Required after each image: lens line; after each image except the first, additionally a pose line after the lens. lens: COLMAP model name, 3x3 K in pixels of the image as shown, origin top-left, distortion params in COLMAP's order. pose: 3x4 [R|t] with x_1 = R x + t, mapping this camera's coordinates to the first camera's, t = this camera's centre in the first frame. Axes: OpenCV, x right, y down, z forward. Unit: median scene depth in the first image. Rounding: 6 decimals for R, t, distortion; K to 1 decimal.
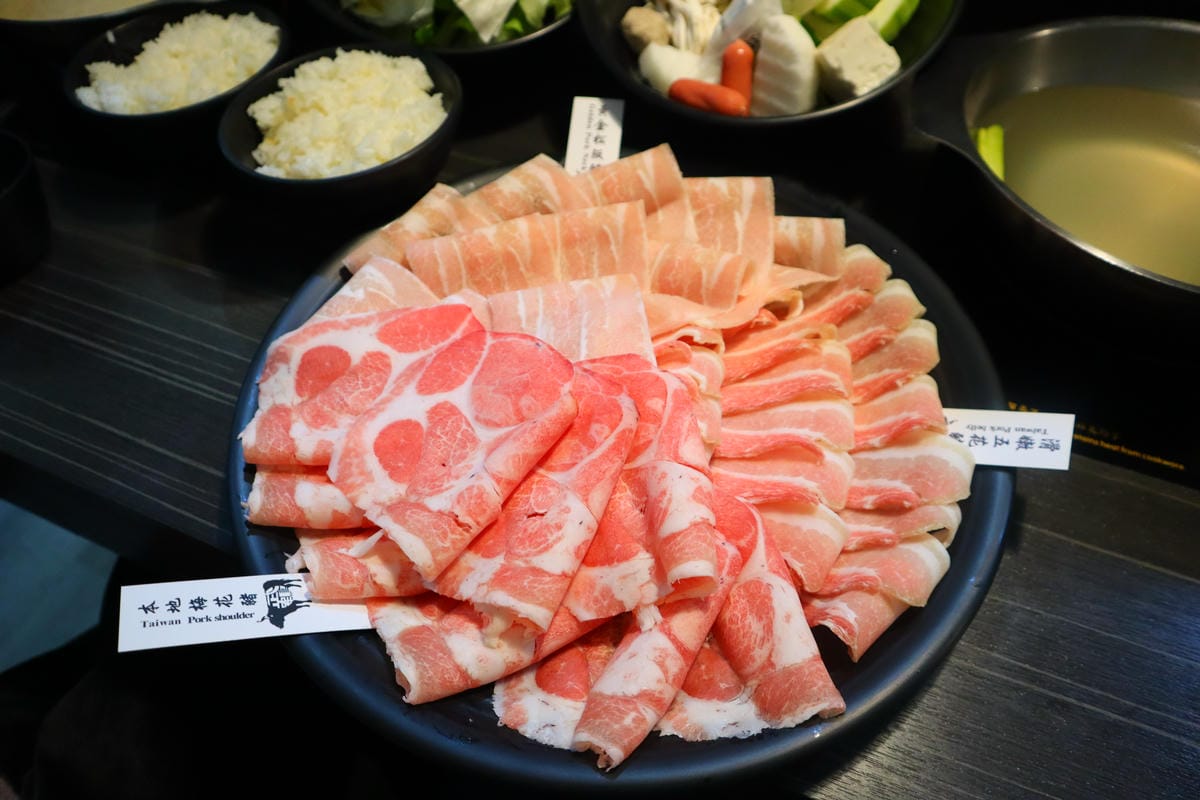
lens RADIAL K [[834.4, 0, 600.0], [0, 834.4, 400.0], [0, 0, 1]] dist [-0.112461, 0.061238]
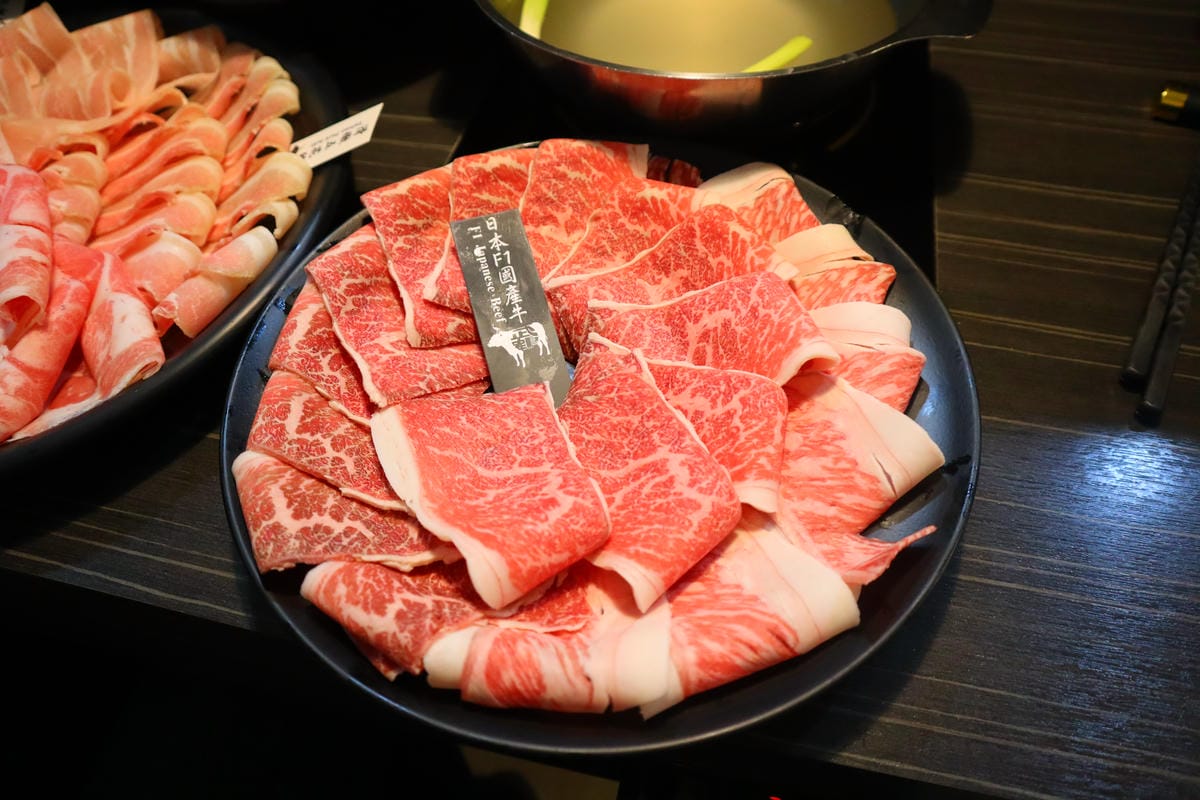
lens RADIAL K [[834.4, 0, 600.0], [0, 834.4, 400.0], [0, 0, 1]] dist [-0.112461, 0.061238]
pose [[0.935765, -0.290853, 0.199370, 0.482098], [0.291073, 0.956265, 0.028875, 0.435986], [-0.199048, 0.031011, 0.979499, -0.156582]]
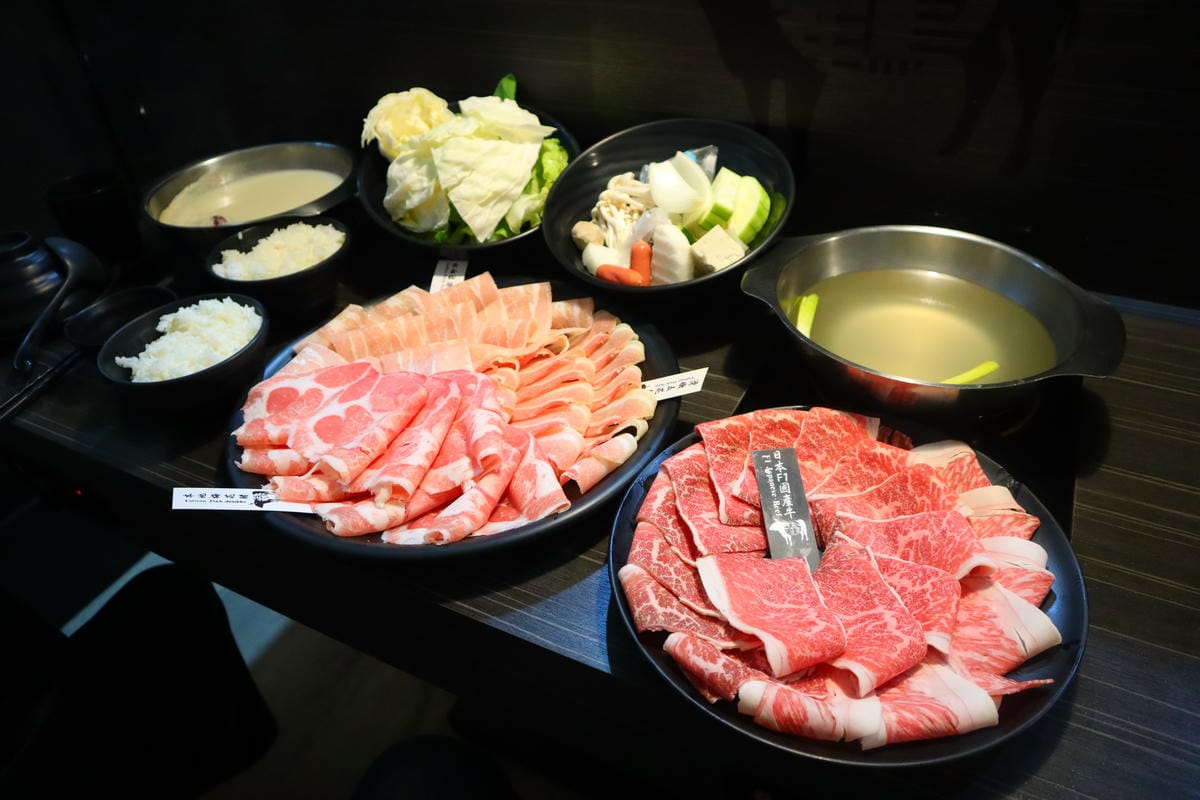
lens RADIAL K [[834.4, 0, 600.0], [0, 834.4, 400.0], [0, 0, 1]] dist [-0.112461, 0.061238]
pose [[0.992404, -0.097277, 0.075303, 0.189860], [0.113987, 0.957348, -0.265502, 0.502489], [-0.046264, 0.272069, 0.961165, -0.673227]]
